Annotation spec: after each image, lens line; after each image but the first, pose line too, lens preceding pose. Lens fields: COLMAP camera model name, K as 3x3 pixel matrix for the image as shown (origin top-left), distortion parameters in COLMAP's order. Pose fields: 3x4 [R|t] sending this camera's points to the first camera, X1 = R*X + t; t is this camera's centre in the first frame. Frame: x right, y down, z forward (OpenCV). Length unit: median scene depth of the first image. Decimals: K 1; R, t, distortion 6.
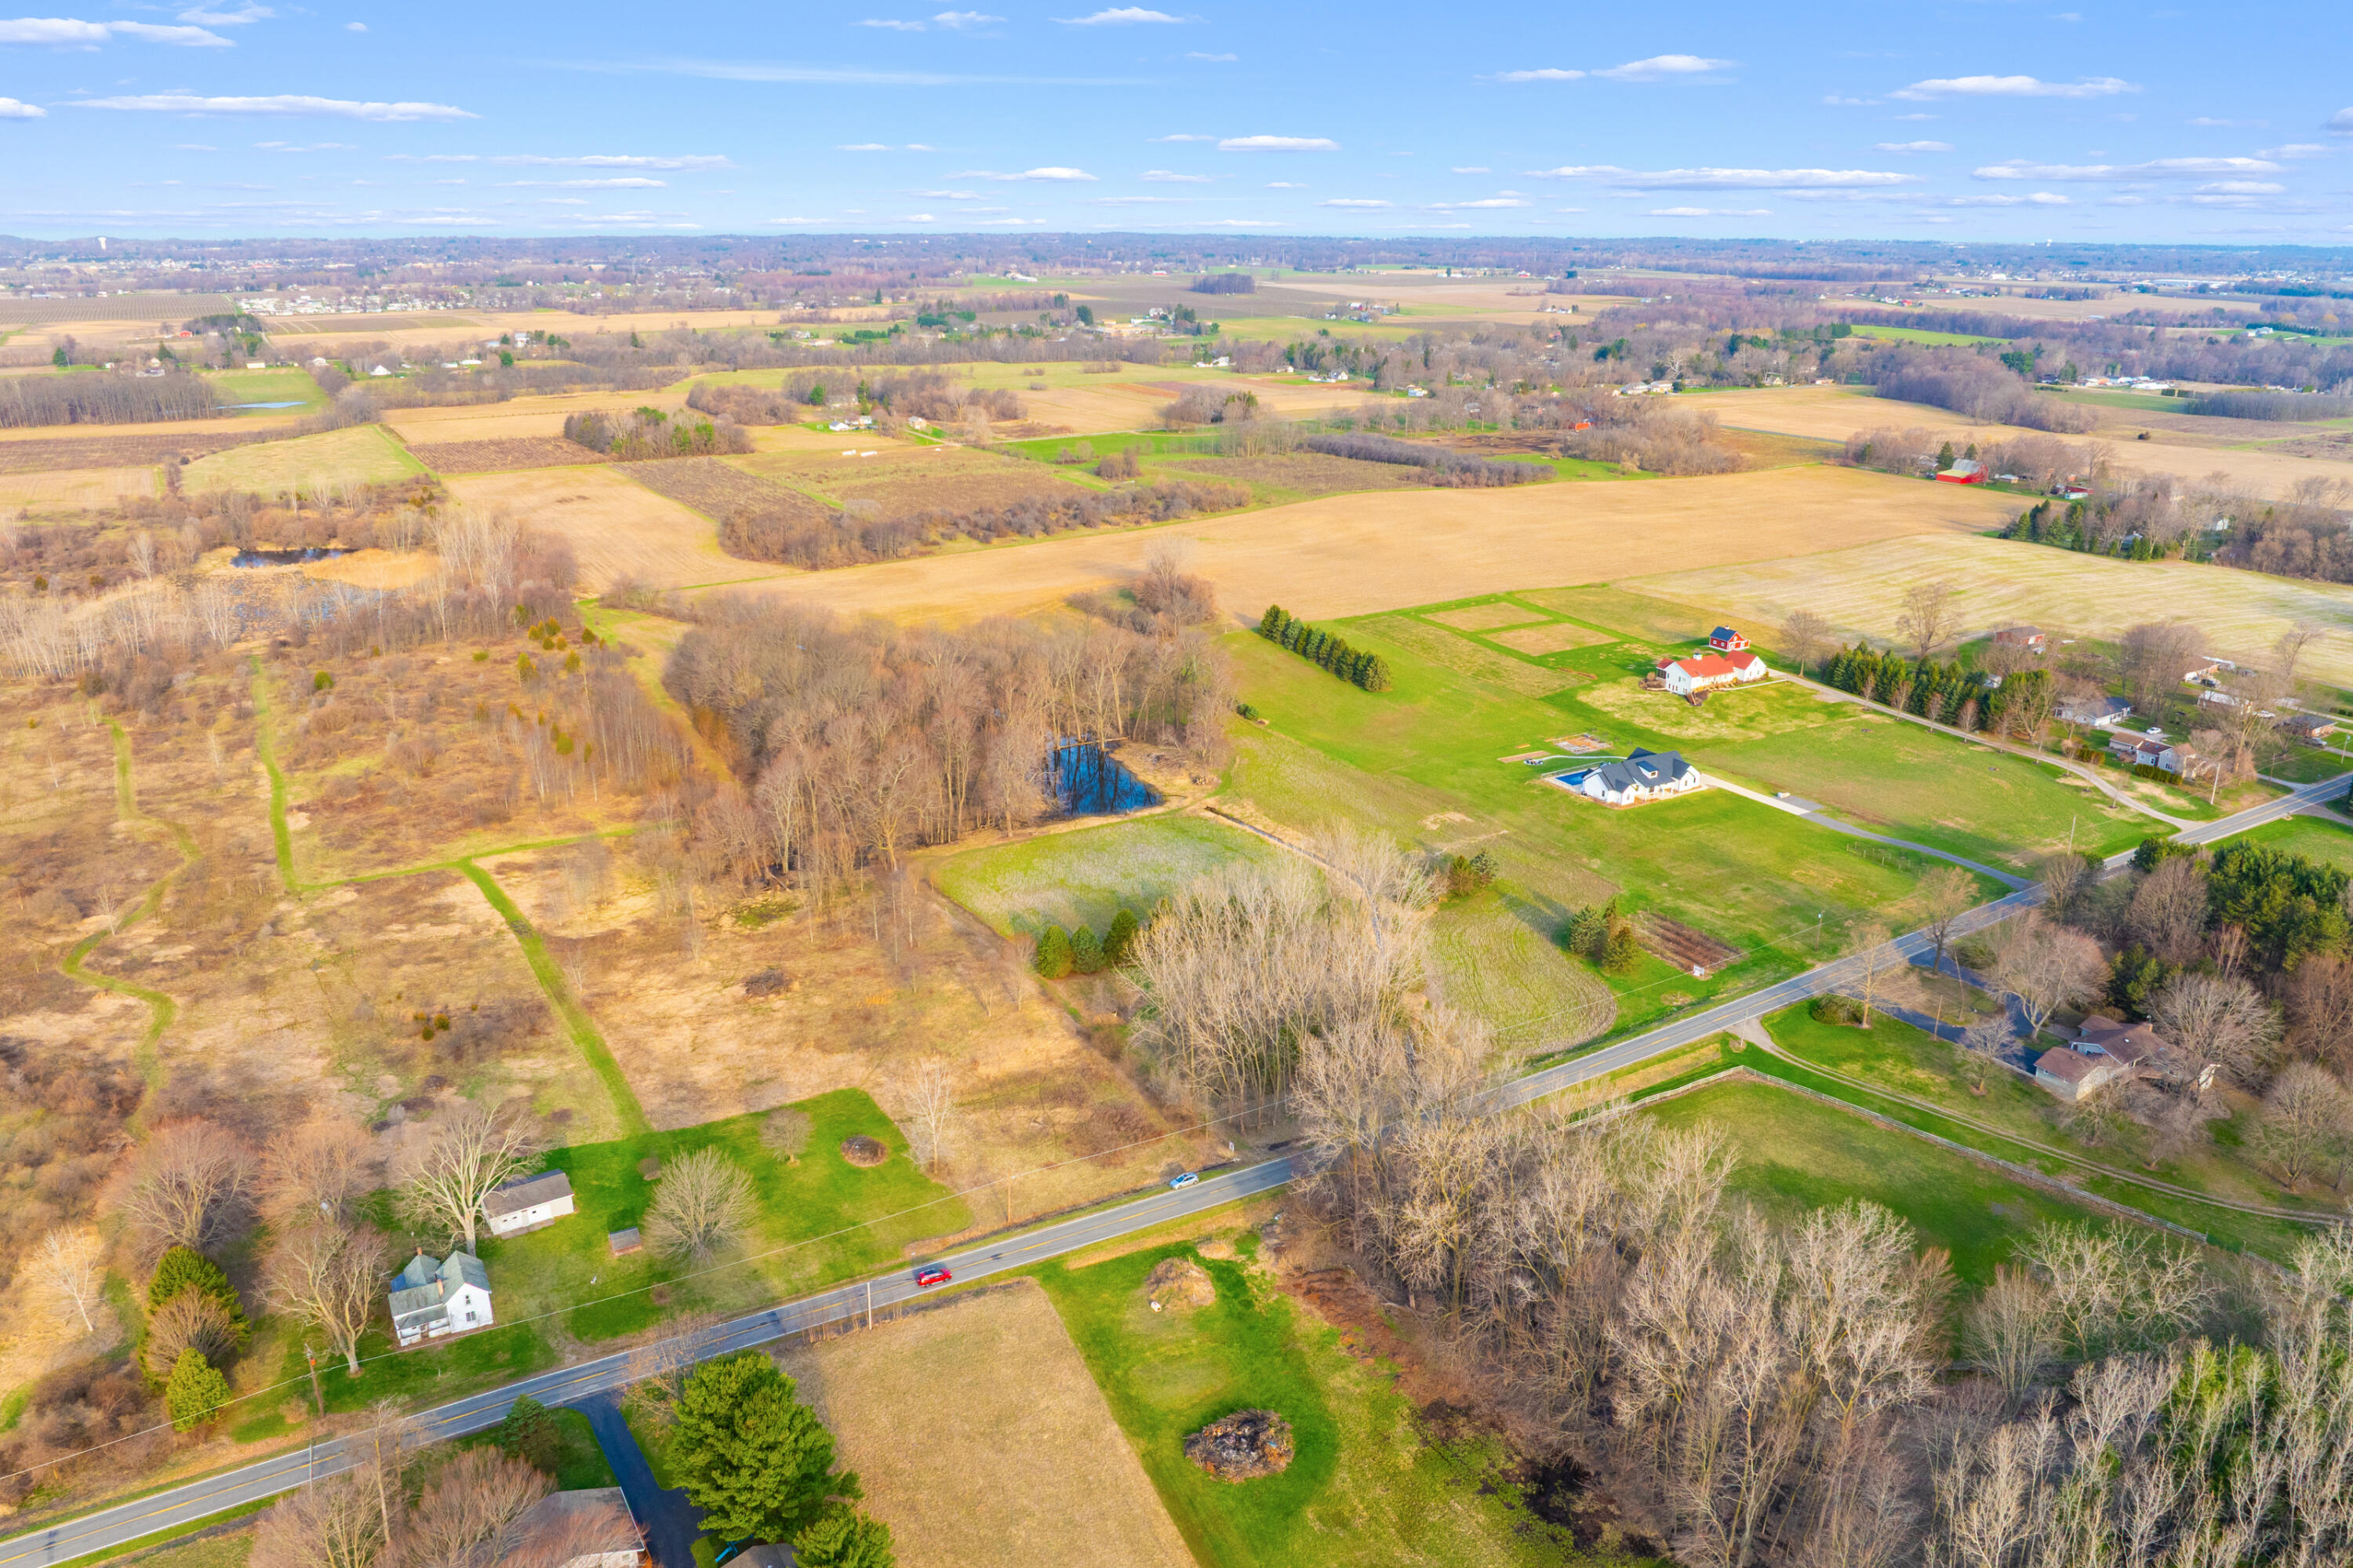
lens RADIAL K [[1650.4, 0, 1177.1], [0, 1650.4, 779.9], [0, 0, 1]] dist [-0.047754, 0.010158]
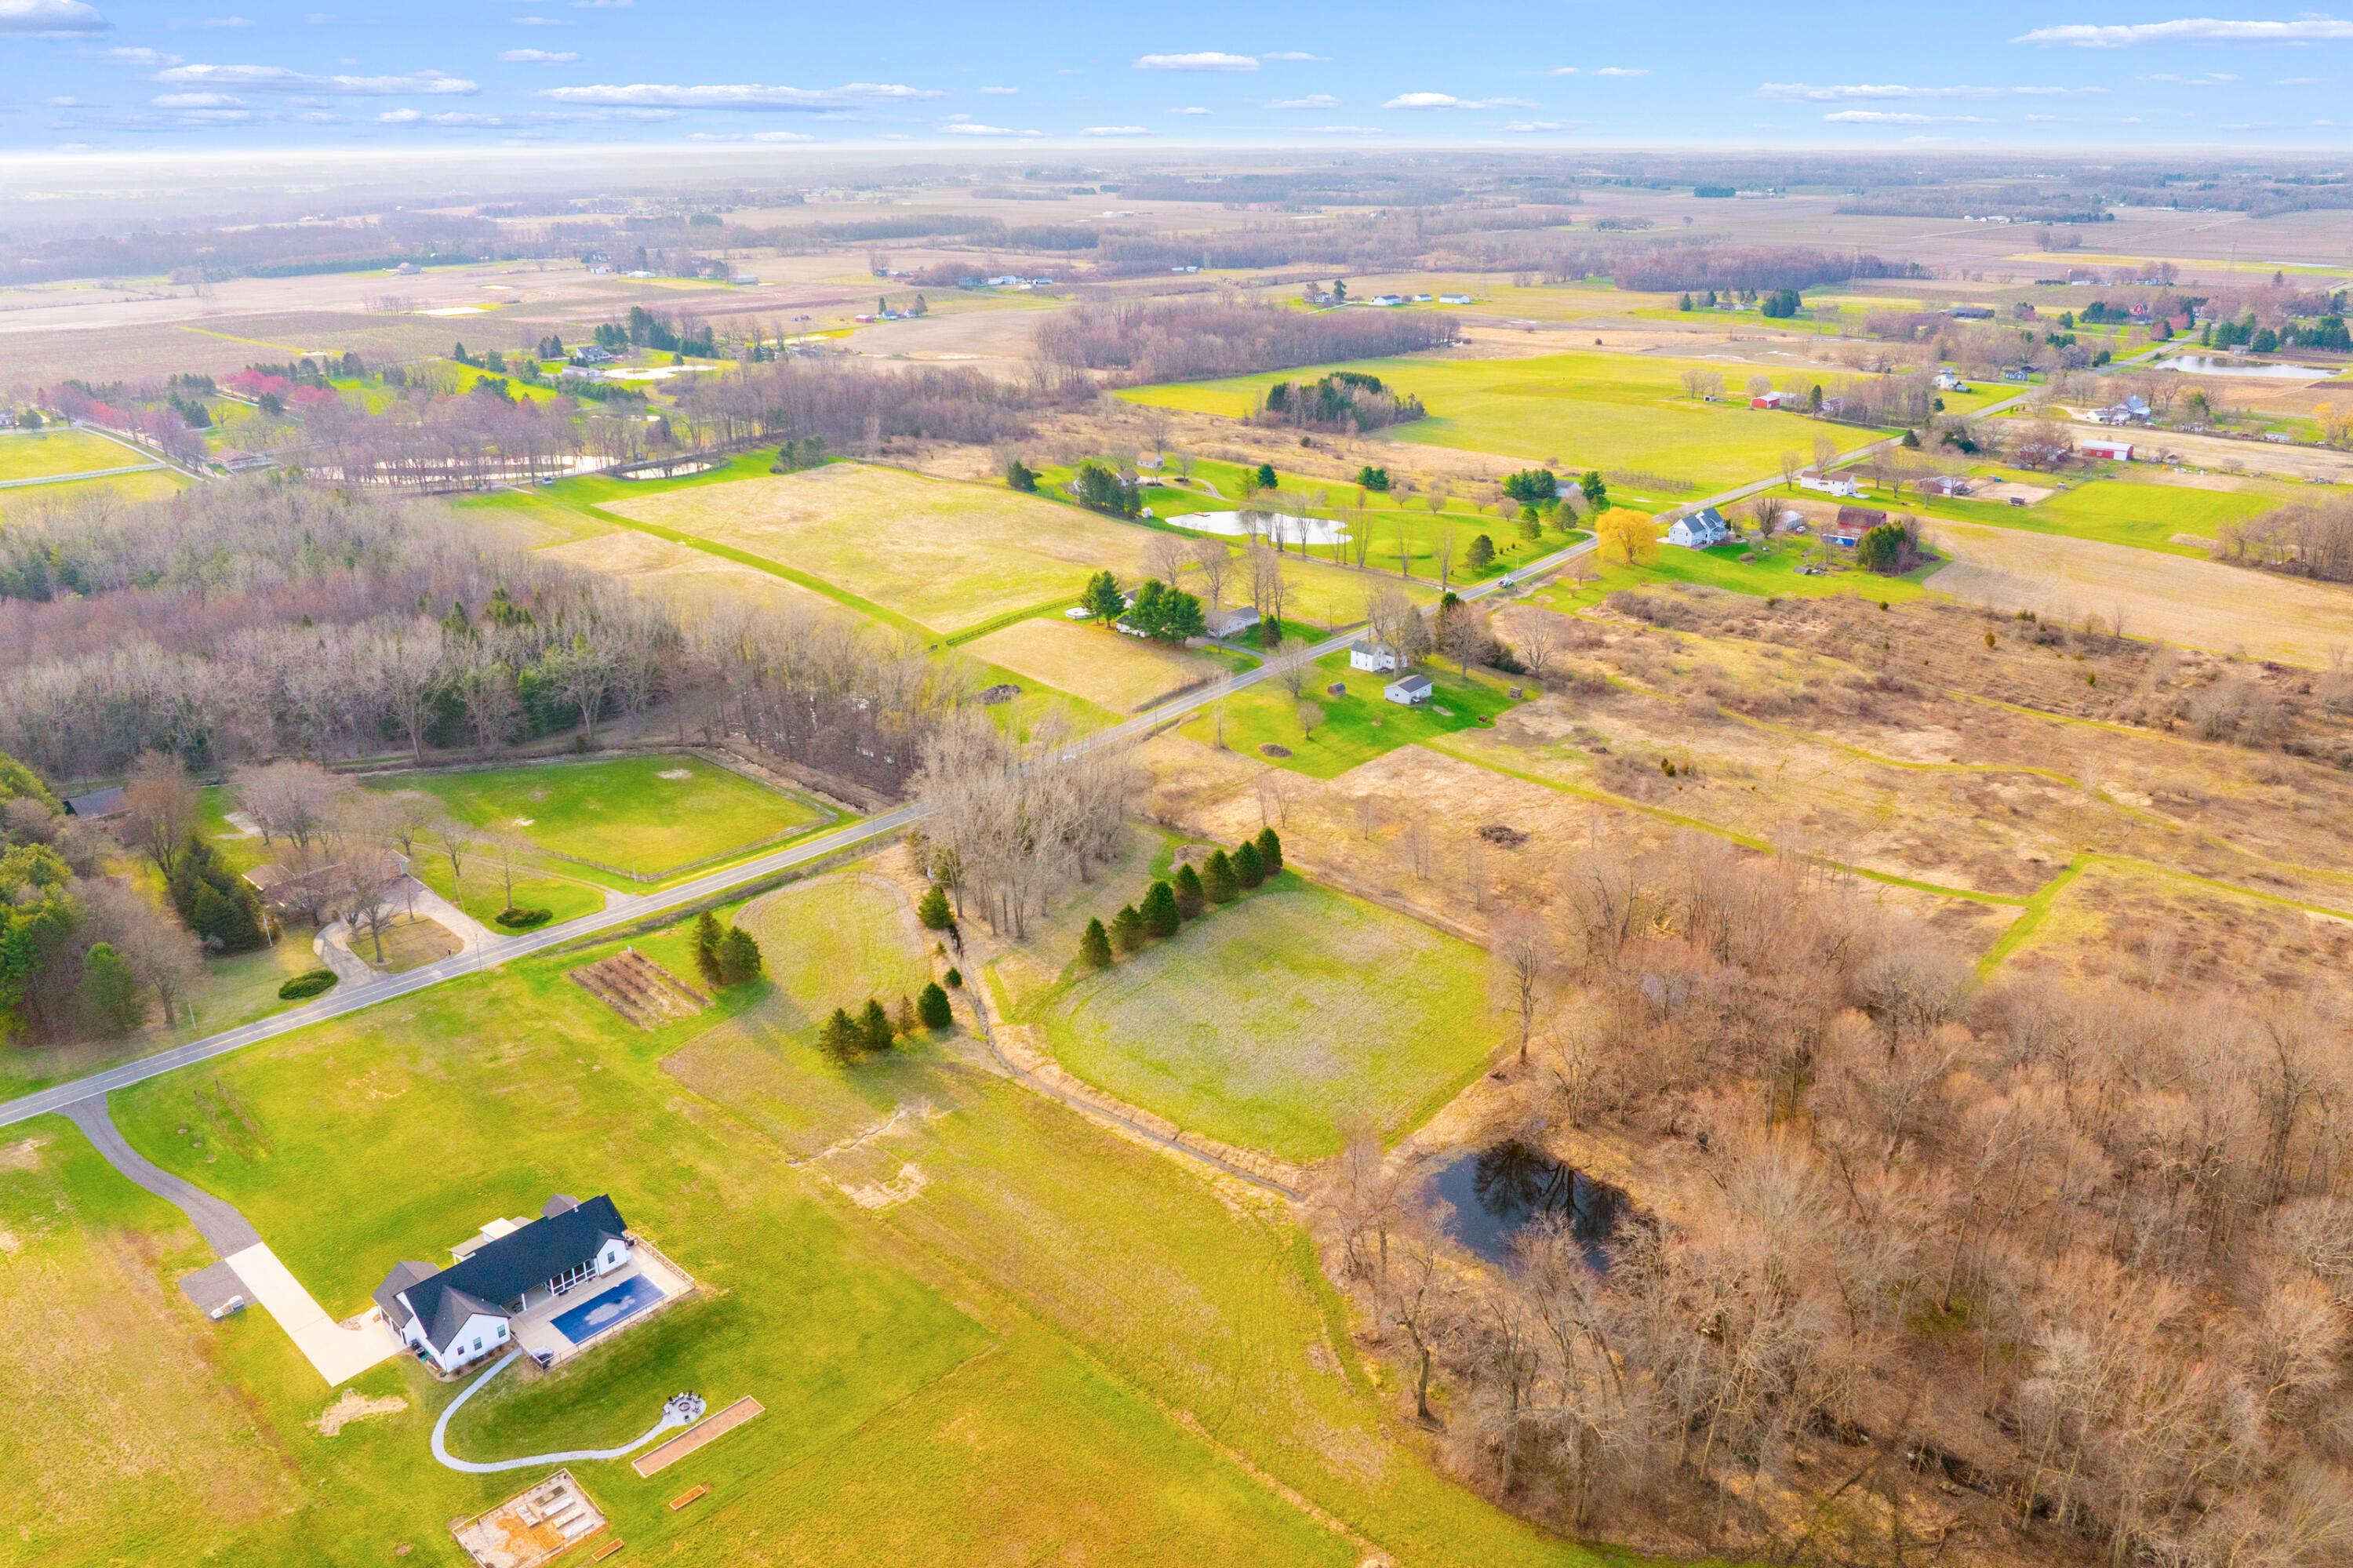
lens RADIAL K [[1650.4, 0, 1193.1], [0, 1650.4, 772.3], [0, 0, 1]] dist [-0.047754, 0.010158]
pose [[-0.954257, 0.109162, -0.278347, 0.209776], [-0.095554, 0.770793, 0.629879, -0.481376], [0.283307, 0.627664, -0.725104, 1.387924]]
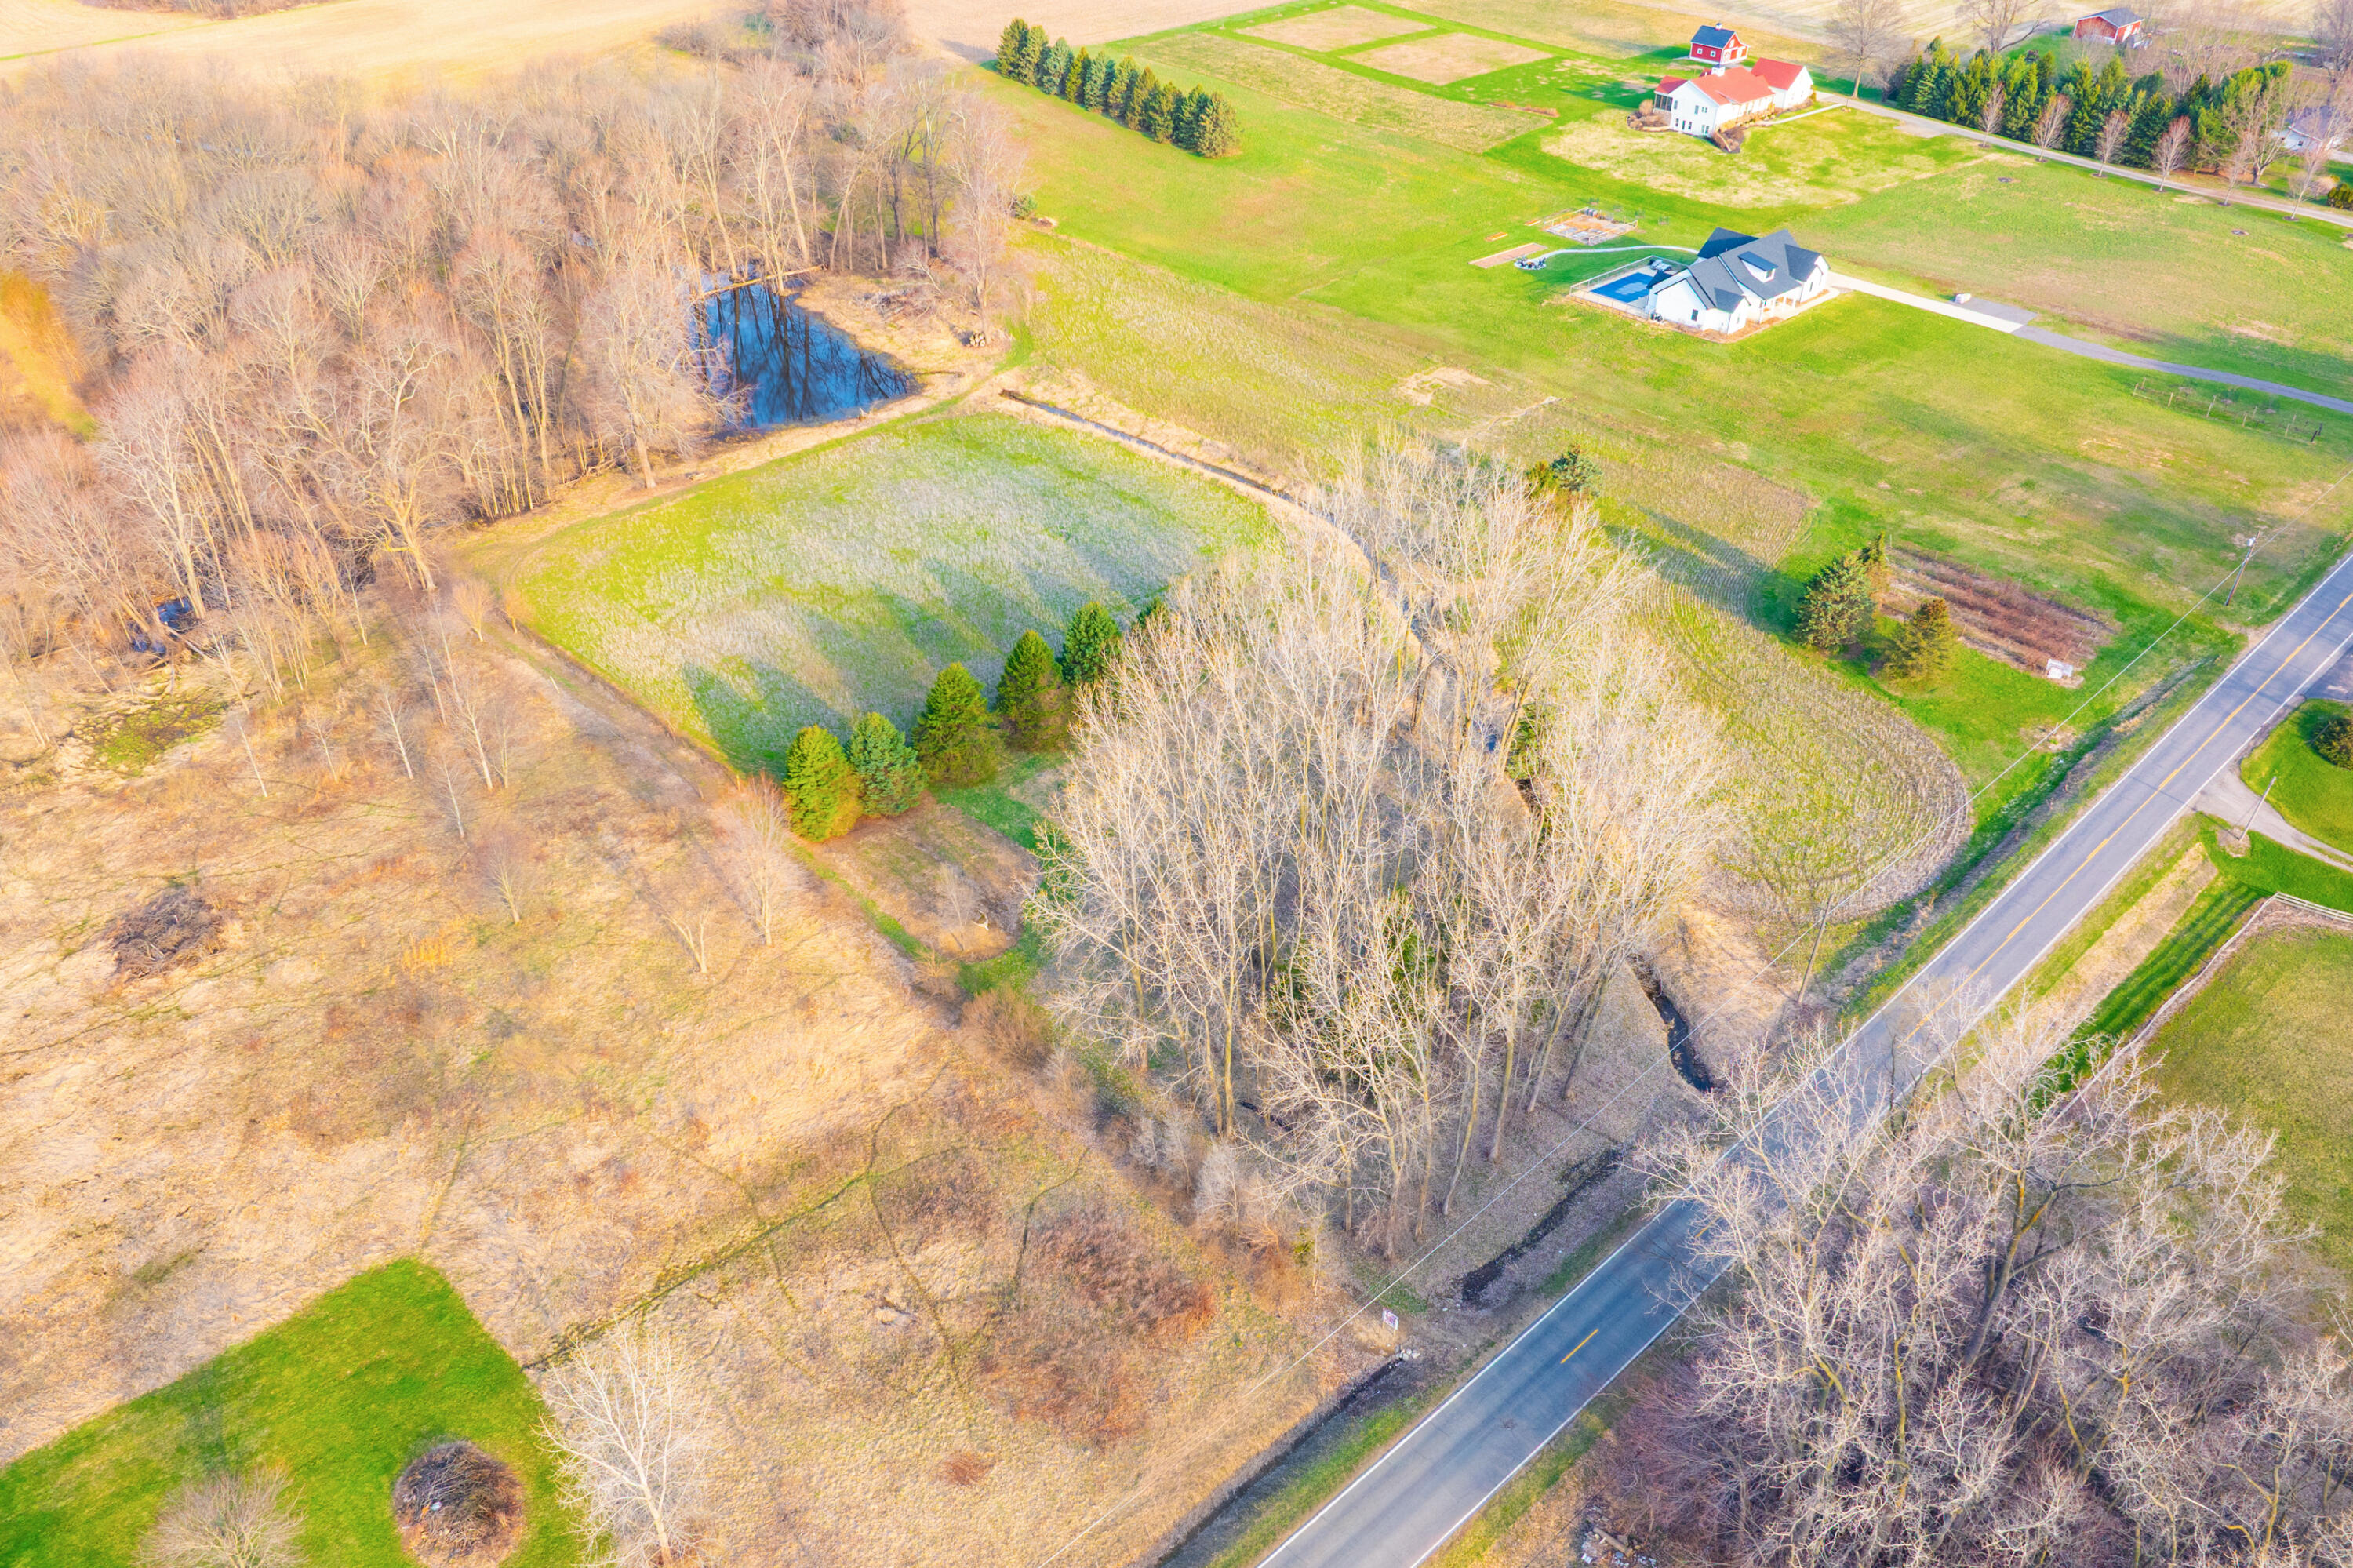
lens RADIAL K [[1781.4, 0, 1154.1], [0, 1781.4, 824.5], [0, 0, 1]] dist [-0.042203, -0.000935]
pose [[0.977142, -0.124151, 0.172568, -0.055973], [0.068435, 0.952244, 0.297571, -0.019624], [-0.201271, -0.278960, 0.938974, 0.414918]]
